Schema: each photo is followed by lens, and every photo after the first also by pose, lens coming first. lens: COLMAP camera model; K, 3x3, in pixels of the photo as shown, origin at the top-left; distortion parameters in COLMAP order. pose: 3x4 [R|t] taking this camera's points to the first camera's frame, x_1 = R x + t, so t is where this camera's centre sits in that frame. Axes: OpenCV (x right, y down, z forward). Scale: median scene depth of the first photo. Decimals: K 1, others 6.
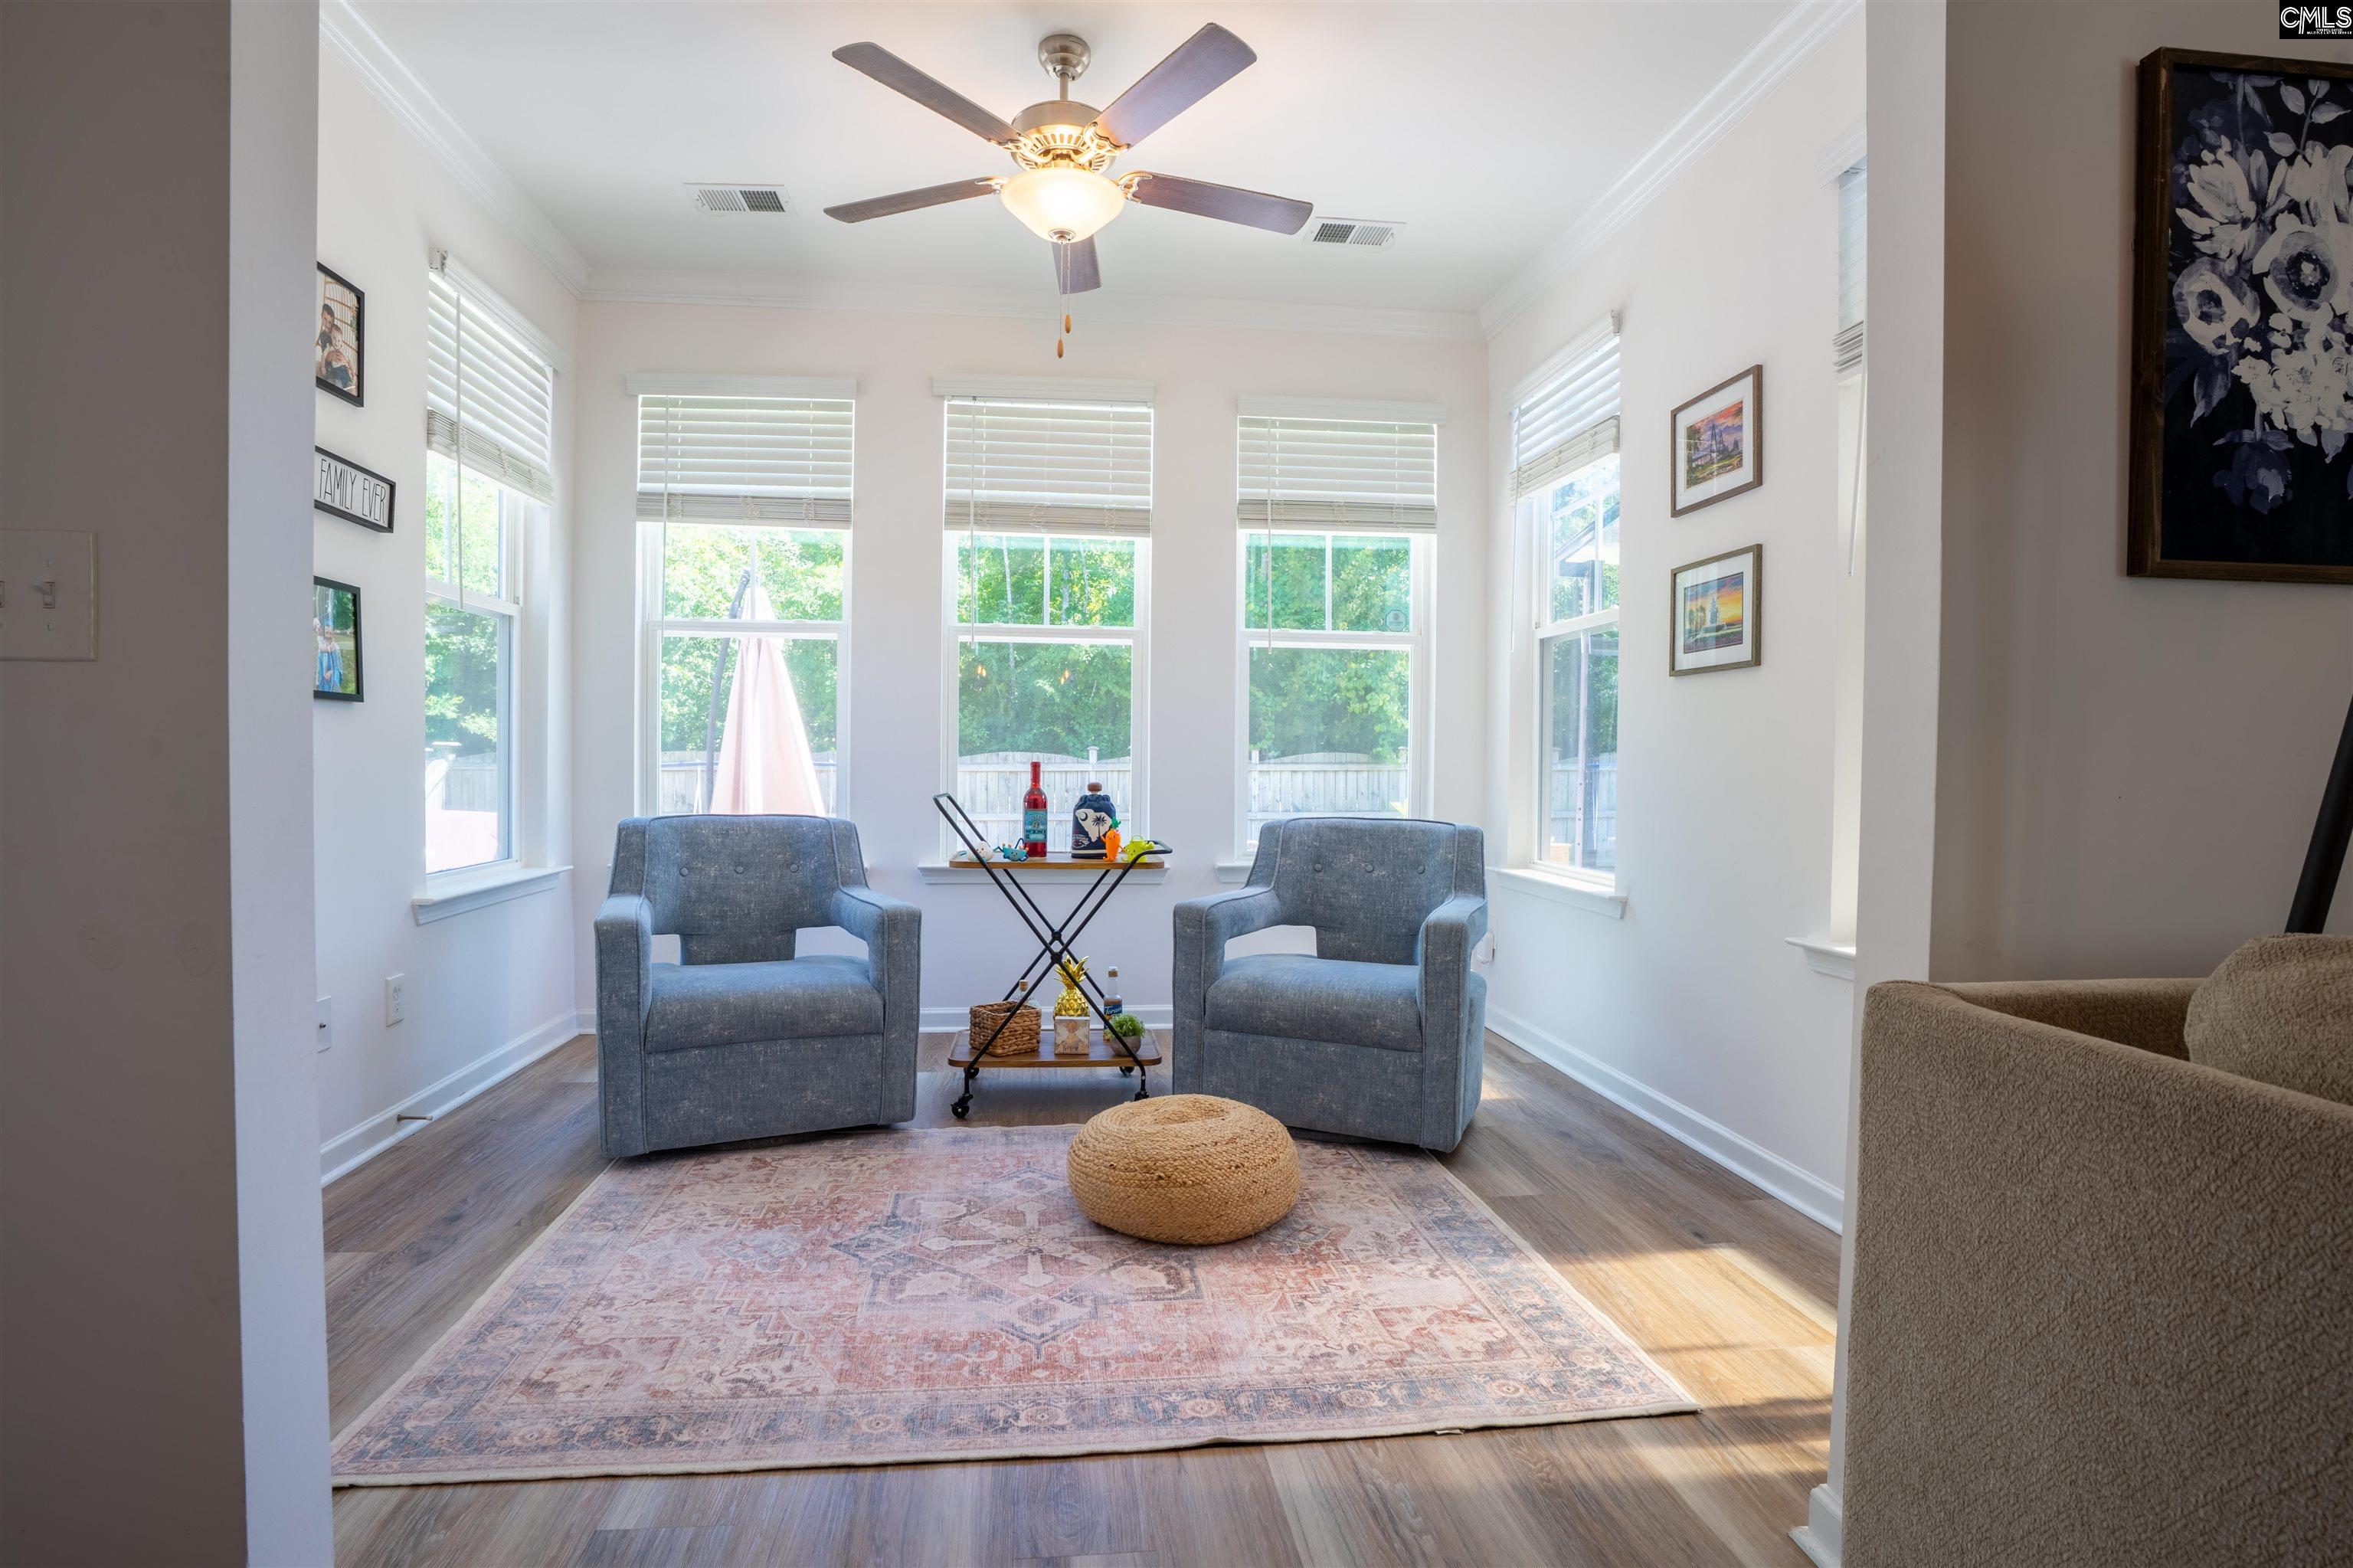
lens RADIAL K [[1087.8, 0, 1158.6], [0, 1087.8, 777.6], [0, 0, 1]] dist [-0.063674, 0.027058]
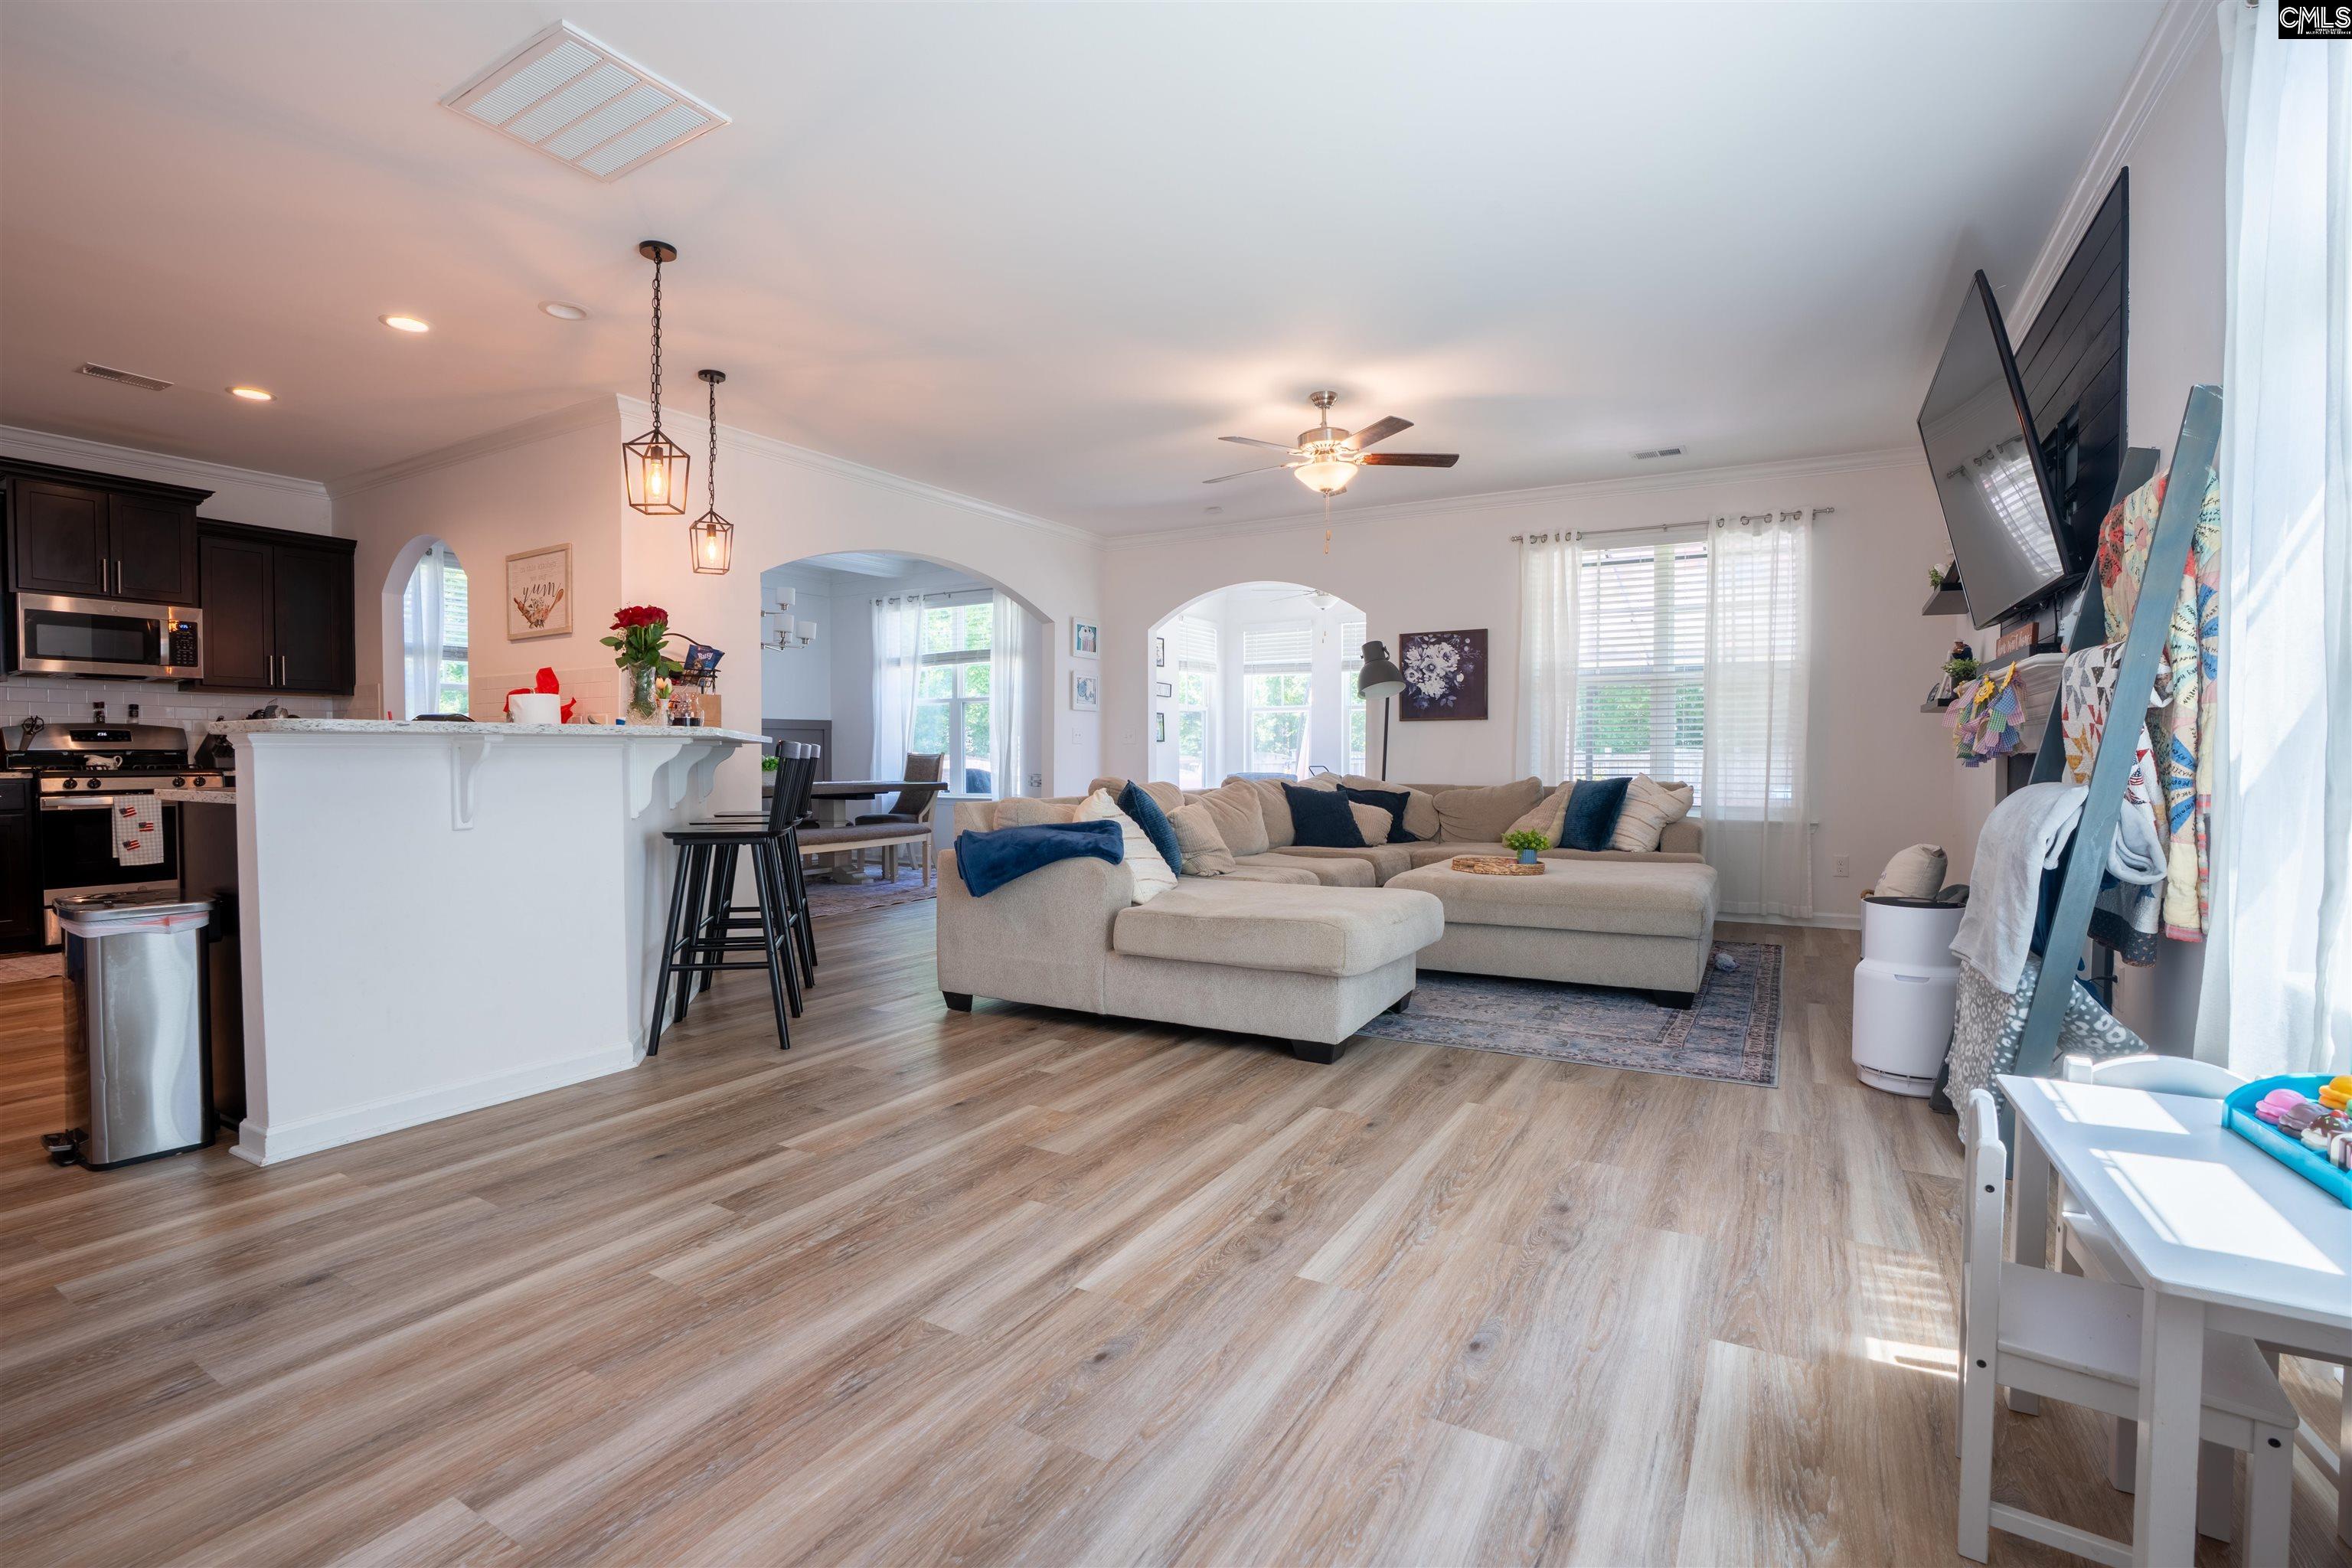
lens RADIAL K [[1087.3, 0, 1158.1], [0, 1087.3, 777.6], [0, 0, 1]] dist [-0.063674, 0.027058]
pose [[0.790364, 0.003319, -0.612629, 1.412549], [-0.003954, 0.999992, 0.000316, 0.050967], [0.612625, 0.002173, 0.790371, -1.833323]]
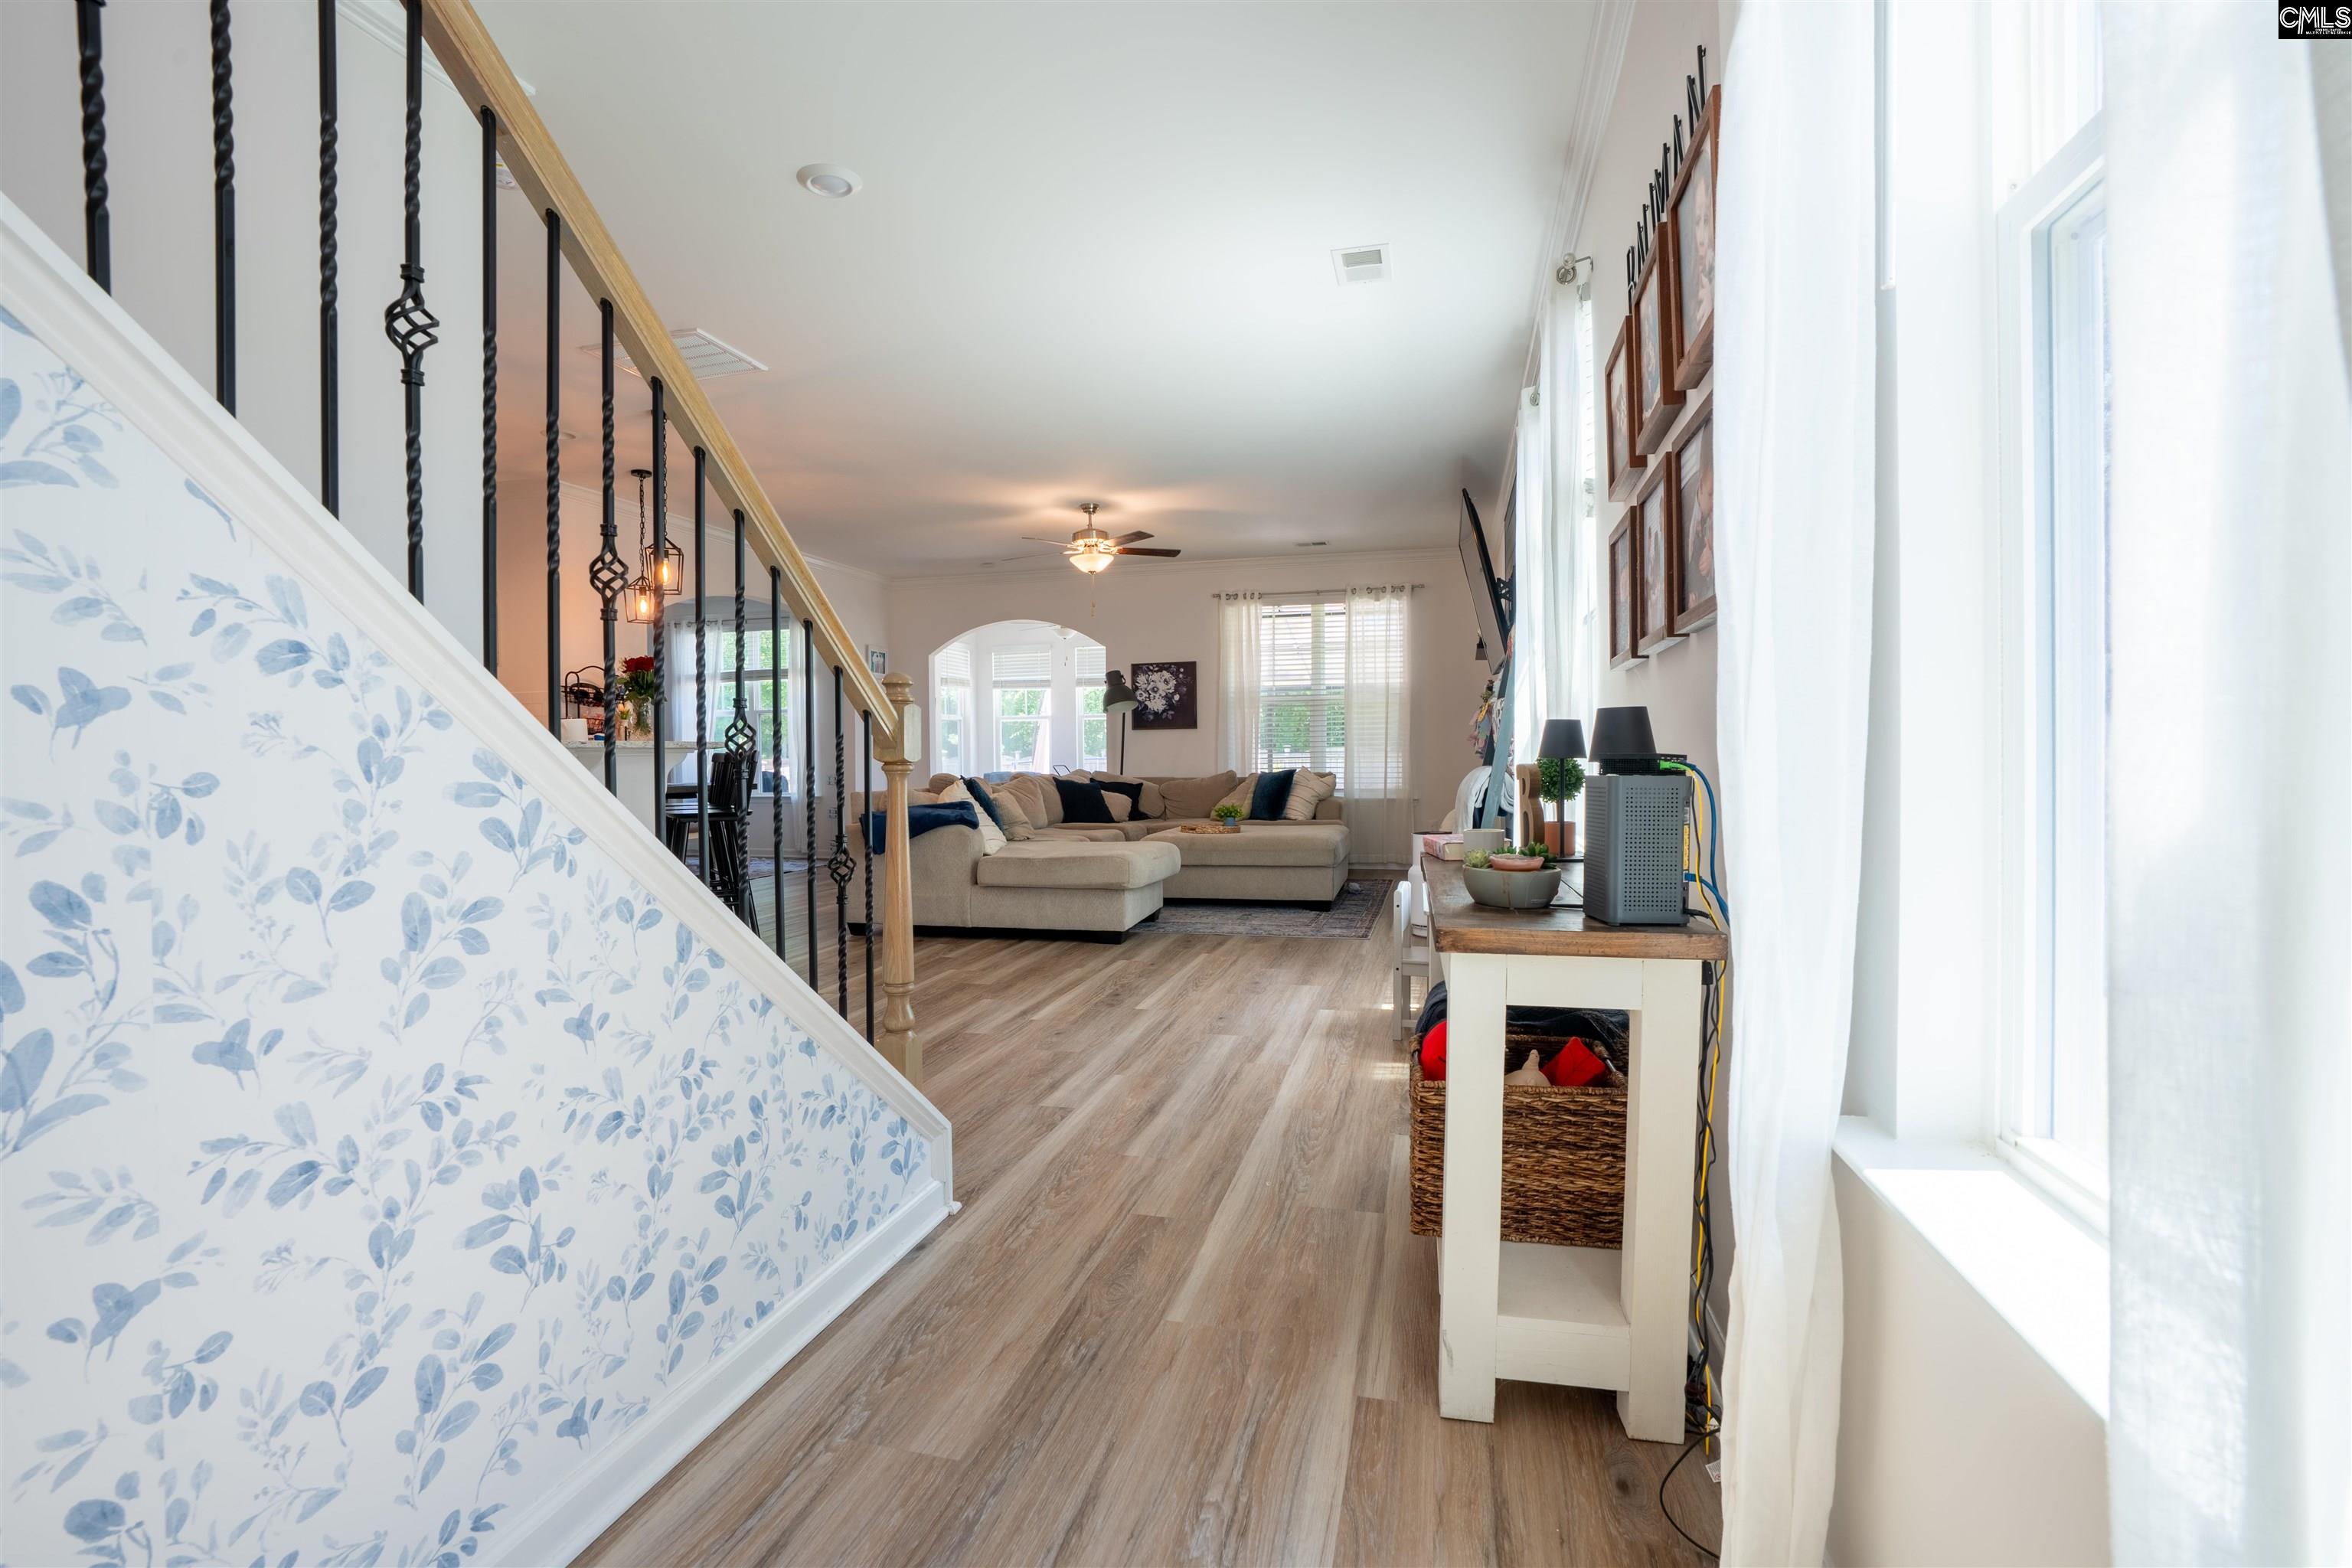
lens RADIAL K [[1087.3, 0, 1158.1], [0, 1087.3, 777.6], [0, 0, 1]] dist [-0.063674, 0.027058]
pose [[0.926704, -0.011842, -0.375604, 1.624008], [0.012723, 0.999919, -0.000137, 0.065192], [0.375576, -0.004652, 0.926780, -2.520382]]
